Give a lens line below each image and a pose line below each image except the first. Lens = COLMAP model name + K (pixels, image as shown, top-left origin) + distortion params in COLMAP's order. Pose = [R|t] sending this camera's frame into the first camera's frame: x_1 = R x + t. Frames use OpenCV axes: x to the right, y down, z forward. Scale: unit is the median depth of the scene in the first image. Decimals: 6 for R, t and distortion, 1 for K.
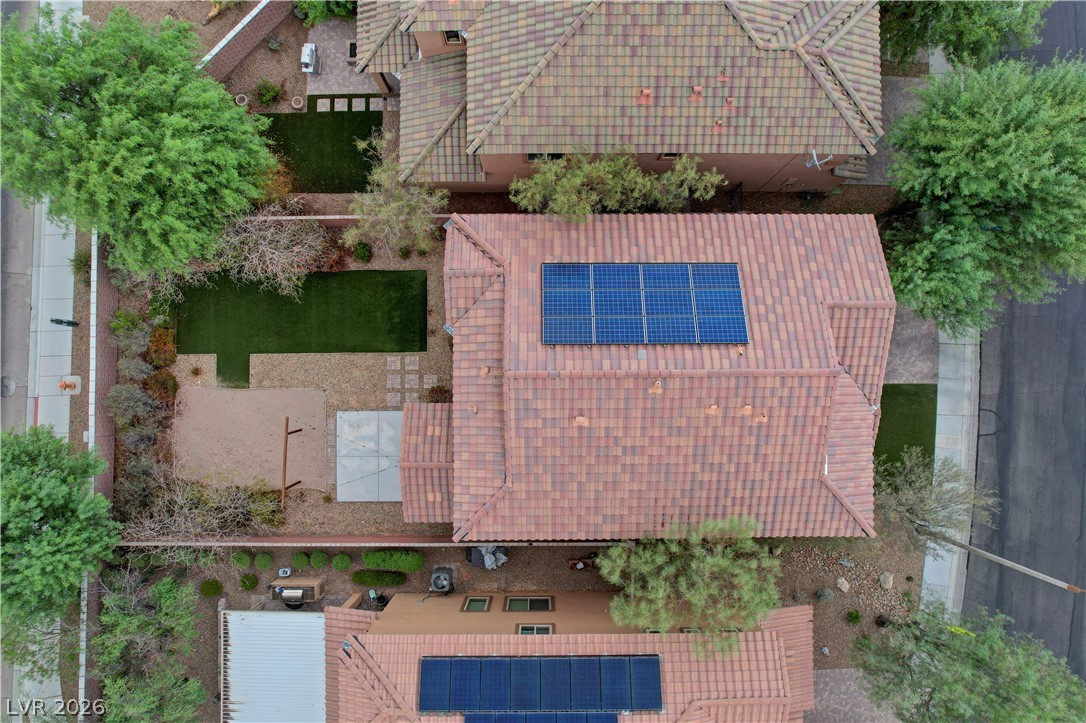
lens RADIAL K [[692.3, 0, 544.8], [0, 692.3, 367.4], [0, 0, 1]] dist [-0.075366, 0.068001]
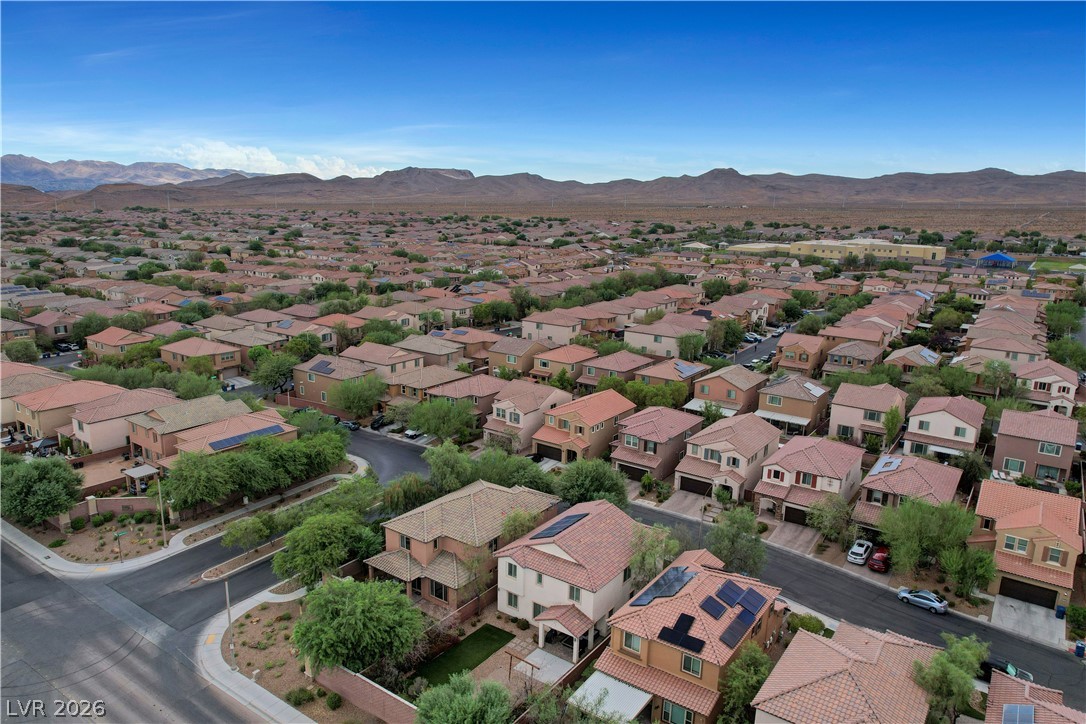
lens RADIAL K [[731.4, 0, 543.0], [0, 731.4, 362.0], [0, 0, 1]] dist [-0.072456, 0.053558]
pose [[0.582967, -0.165920, 0.795374, -1.740012], [0.810924, 0.179674, -0.556884, 1.120070], [-0.050510, 0.969633, 0.239293, -0.340079]]
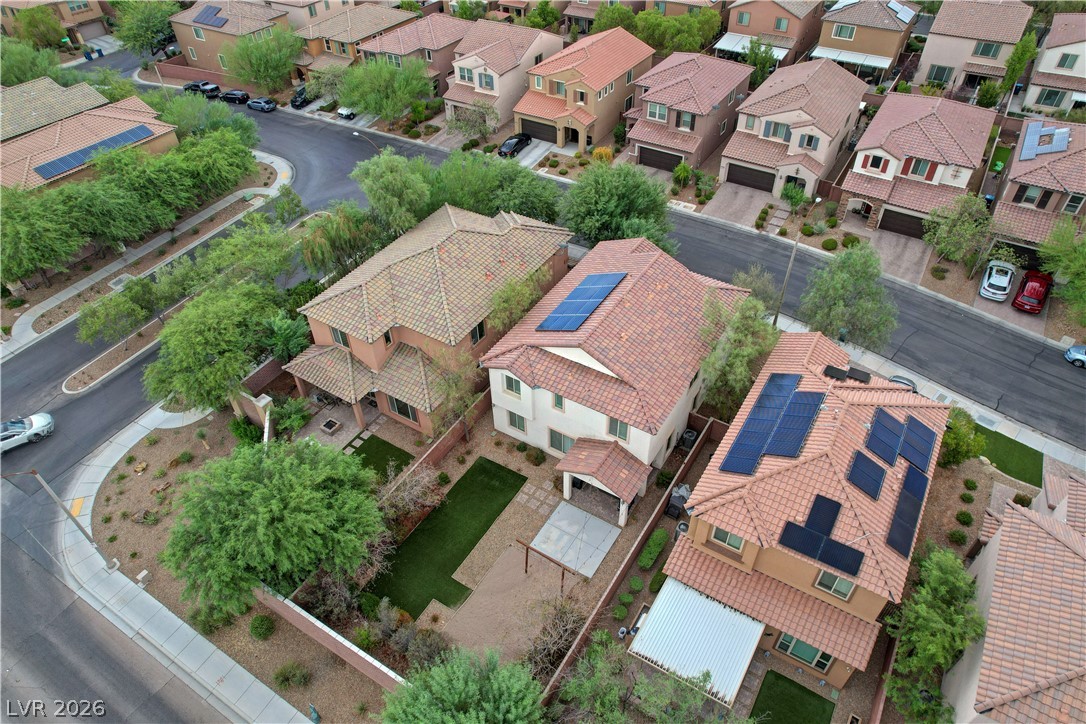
lens RADIAL K [[692.3, 0, 544.8], [0, 692.3, 367.9], [0, 0, 1]] dist [-0.075366, 0.068001]
pose [[0.531177, -0.583545, 0.614269, -0.879324], [0.847206, 0.374082, -0.377233, 0.447235], [-0.009654, 0.720790, 0.693087, -0.125832]]
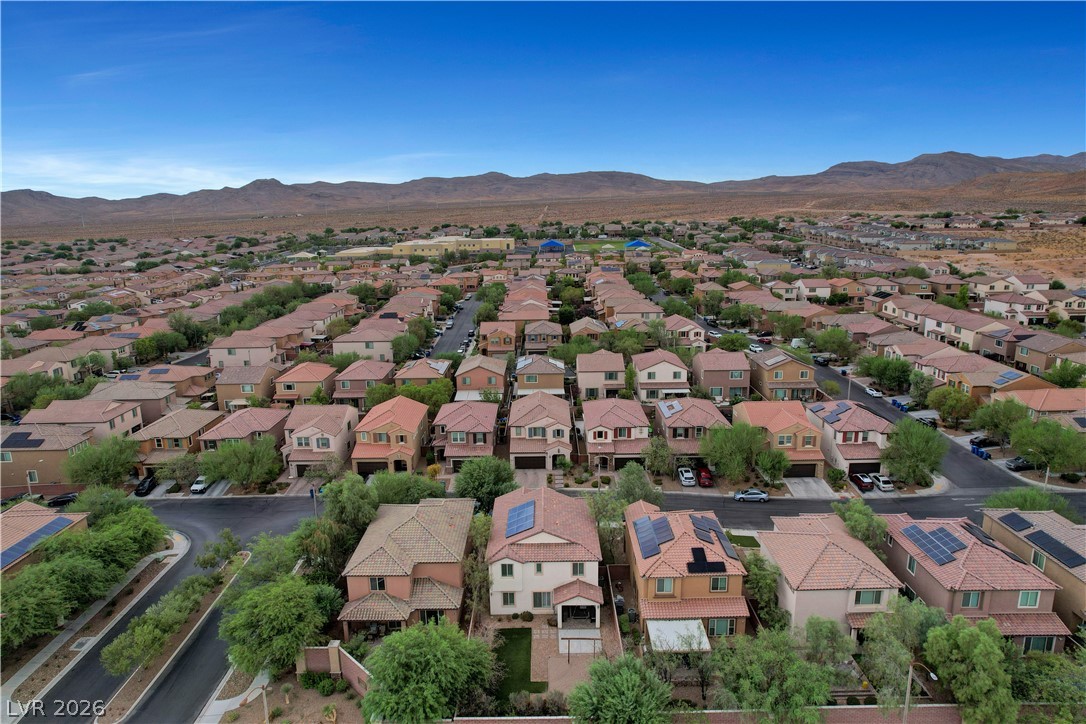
lens RADIAL K [[692.3, 0, 544.8], [0, 692.3, 367.9], [0, 0, 1]] dist [-0.075366, 0.068001]
pose [[0.003691, -0.228353, 0.973571, -2.112869], [0.999835, 0.018172, 0.000472, 0.003587], [-0.017799, 0.973409, 0.228383, -0.308458]]
